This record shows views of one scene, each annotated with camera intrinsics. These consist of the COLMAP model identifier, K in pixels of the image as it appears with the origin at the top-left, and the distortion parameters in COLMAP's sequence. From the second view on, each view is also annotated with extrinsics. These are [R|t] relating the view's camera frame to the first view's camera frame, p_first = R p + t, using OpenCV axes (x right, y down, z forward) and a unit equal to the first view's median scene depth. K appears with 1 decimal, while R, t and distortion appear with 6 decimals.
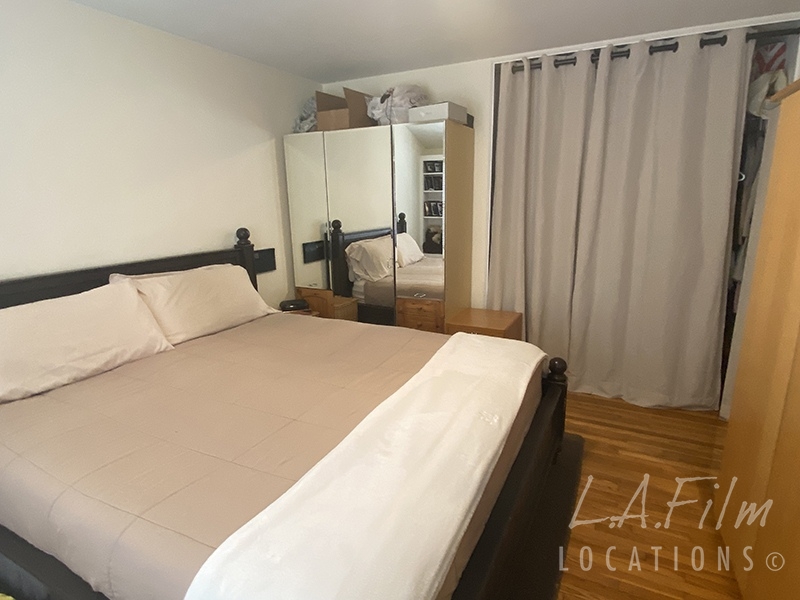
lens RADIAL K [[442.9, 0, 399.0], [0, 442.9, 298.4], [0, 0, 1]] dist [-0.007194, -0.000926]
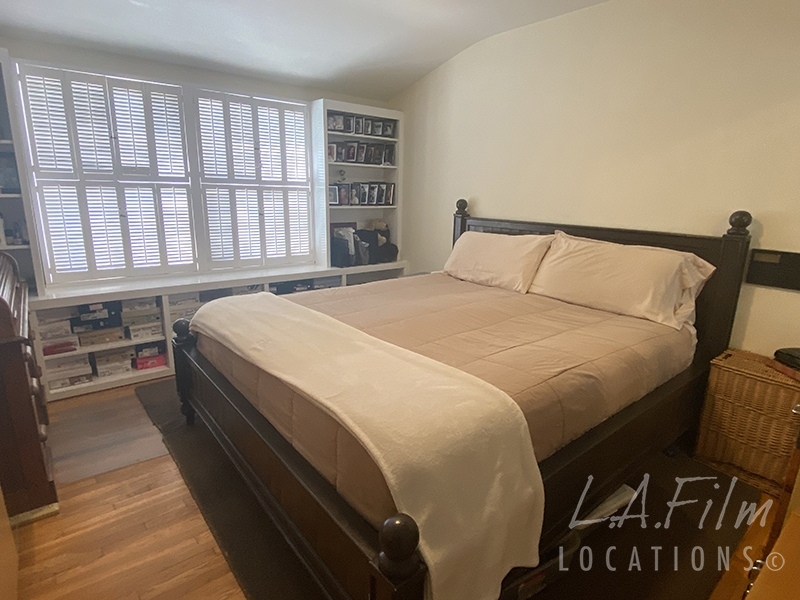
lens RADIAL K [[442.9, 0, 399.1], [0, 442.9, 299.8], [0, 0, 1]] dist [-0.007194, -0.000926]
pose [[-0.410876, 0.229482, -0.882337, 0.733122], [-0.212684, 0.916973, 0.337530, -0.215540], [0.886536, 0.326342, -0.327955, 1.136579]]
